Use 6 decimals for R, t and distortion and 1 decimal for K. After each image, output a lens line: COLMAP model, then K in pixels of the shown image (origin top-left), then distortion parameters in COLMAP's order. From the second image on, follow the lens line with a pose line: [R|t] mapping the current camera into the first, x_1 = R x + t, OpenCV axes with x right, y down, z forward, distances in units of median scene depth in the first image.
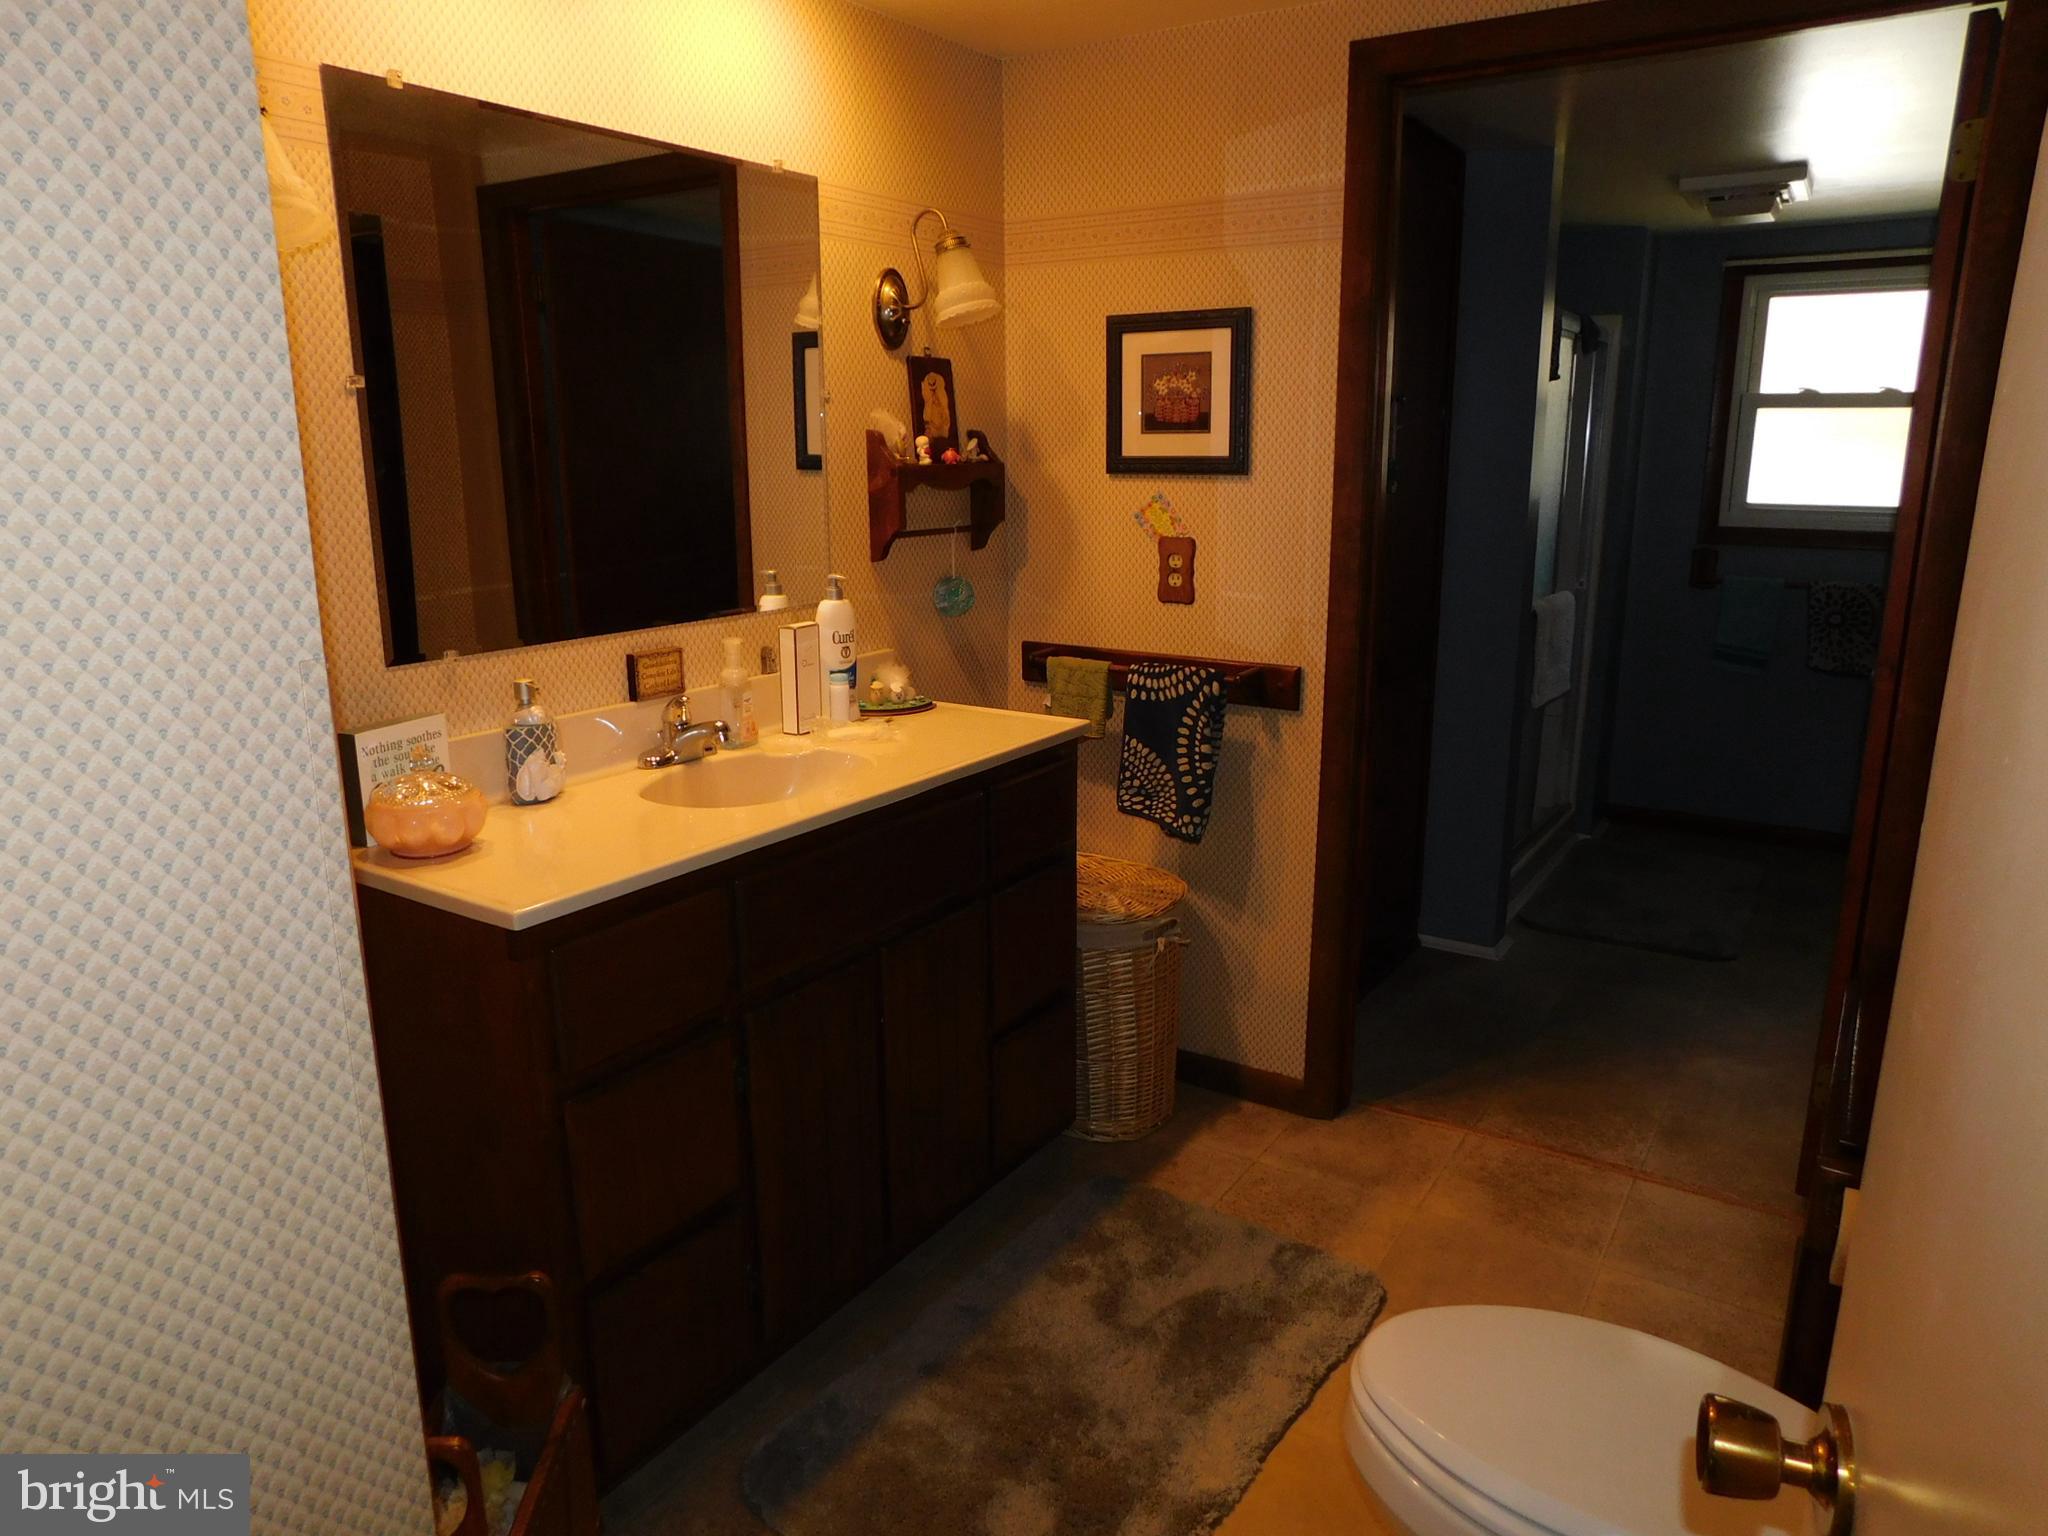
lens RADIAL K [[1352.4, 0, 1029.6], [0, 1352.4, 769.2], [0, 0, 1]] dist [-0.073582, 0.055674]
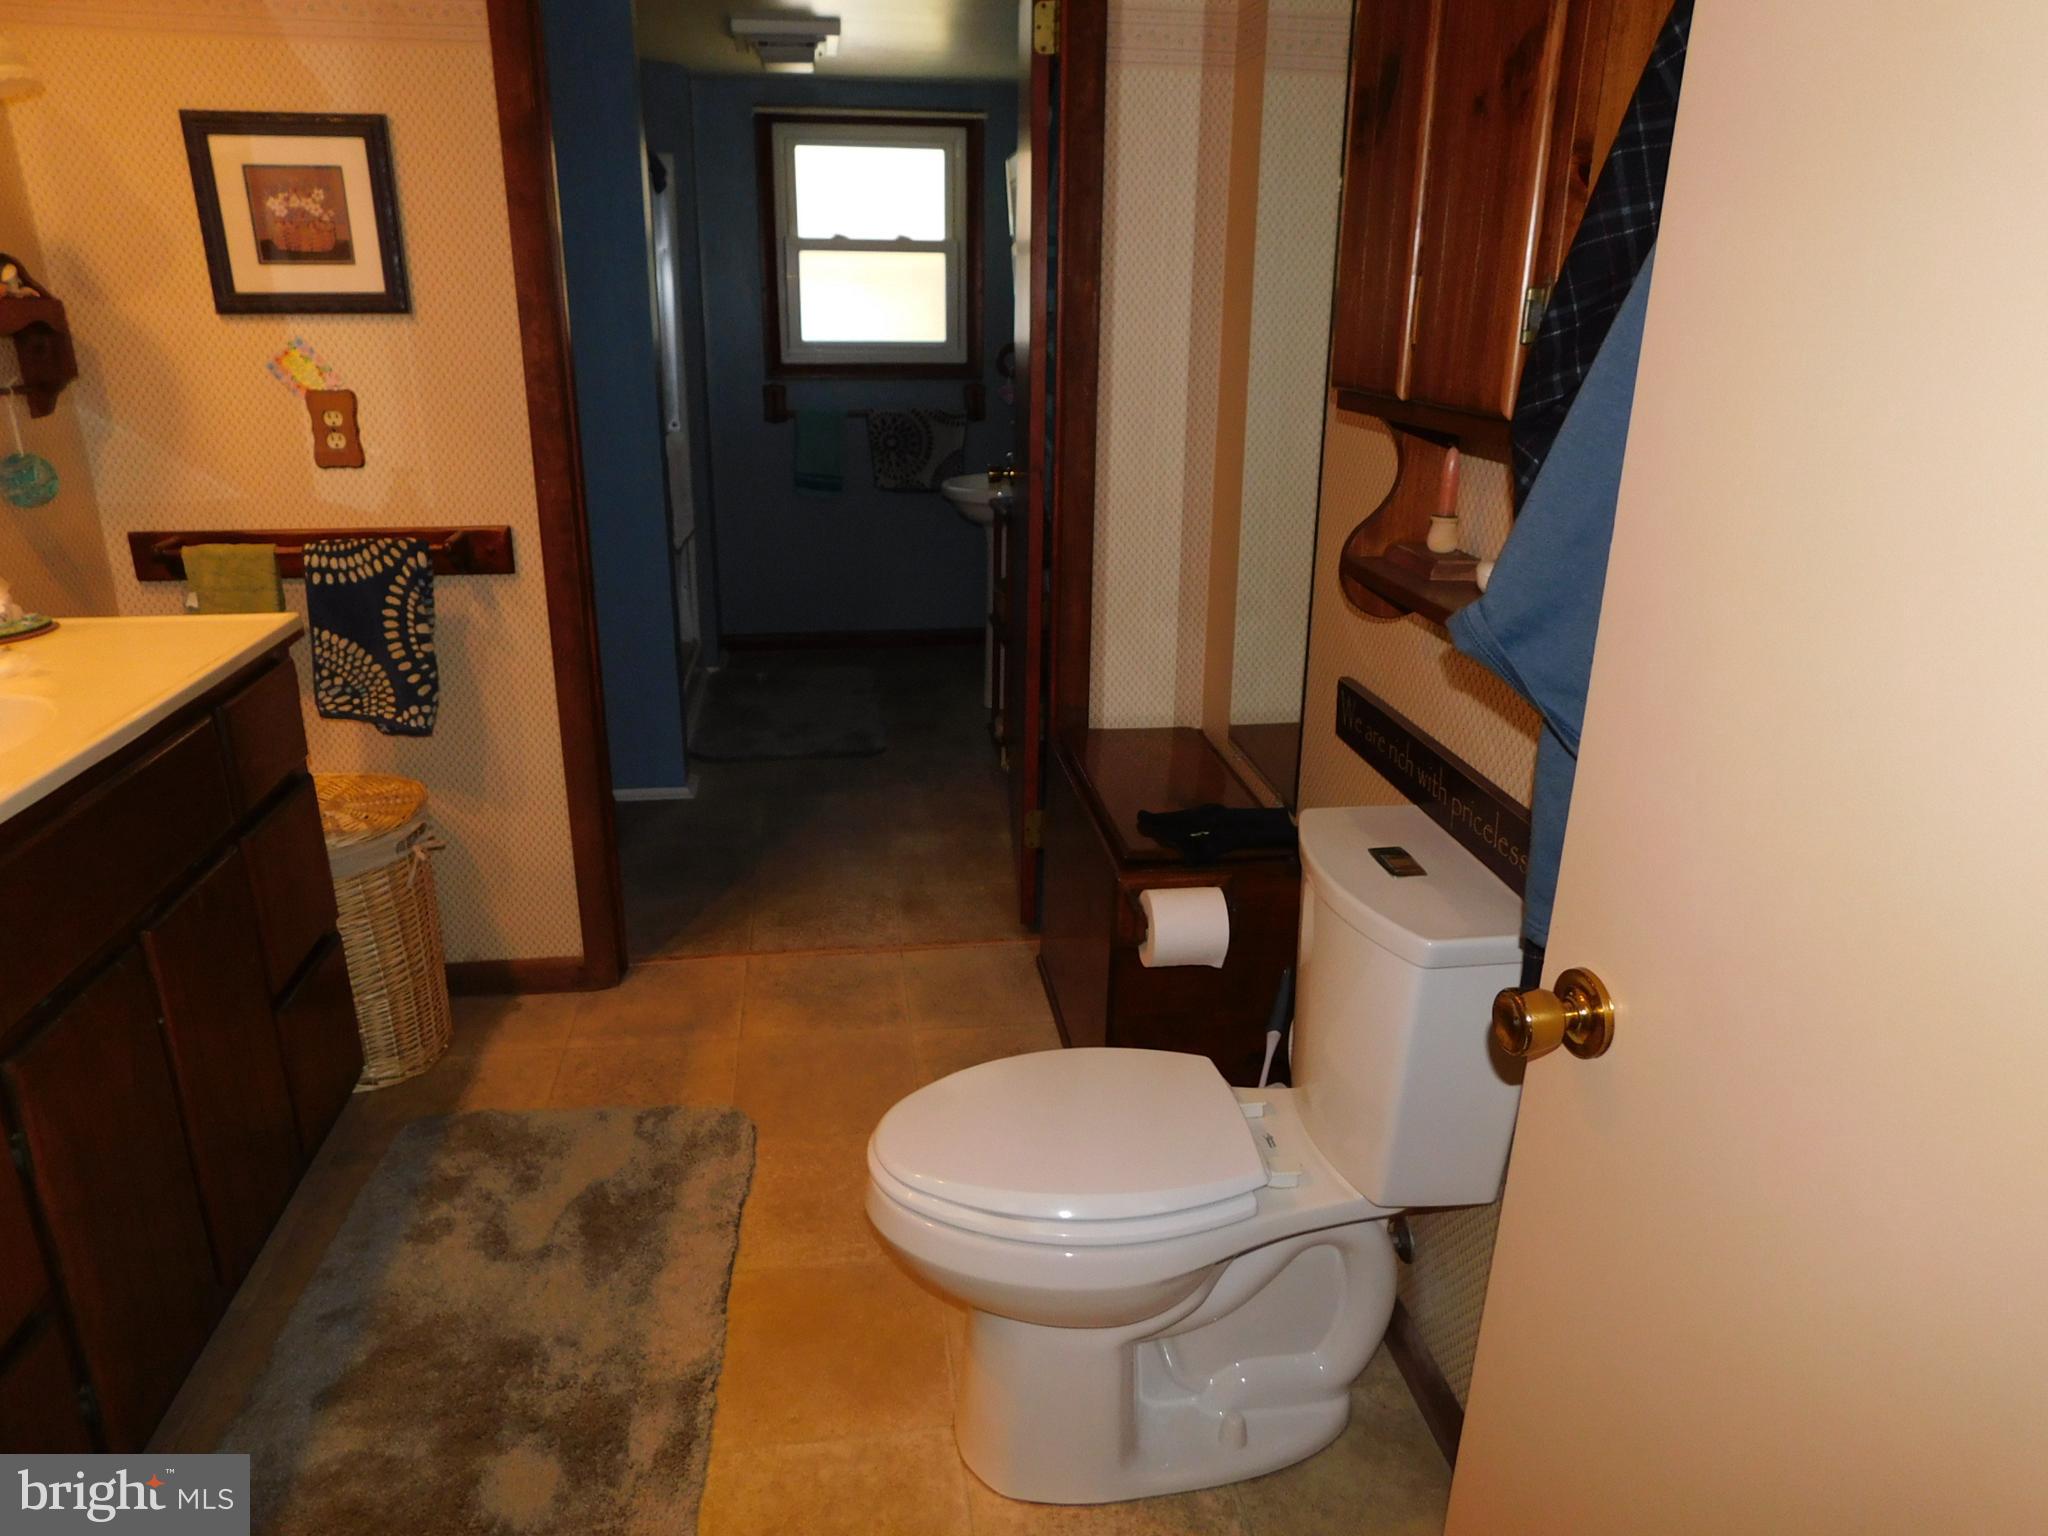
lens RADIAL K [[1352.4, 0, 1029.6], [0, 1352.4, 769.2], [0, 0, 1]] dist [-0.073582, 0.055674]
pose [[0.745360, -0.209789, 0.632793, -0.144605], [0.142127, 0.977379, 0.156619, -0.005339], [-0.651335, -0.026801, 0.758317, 0.064763]]
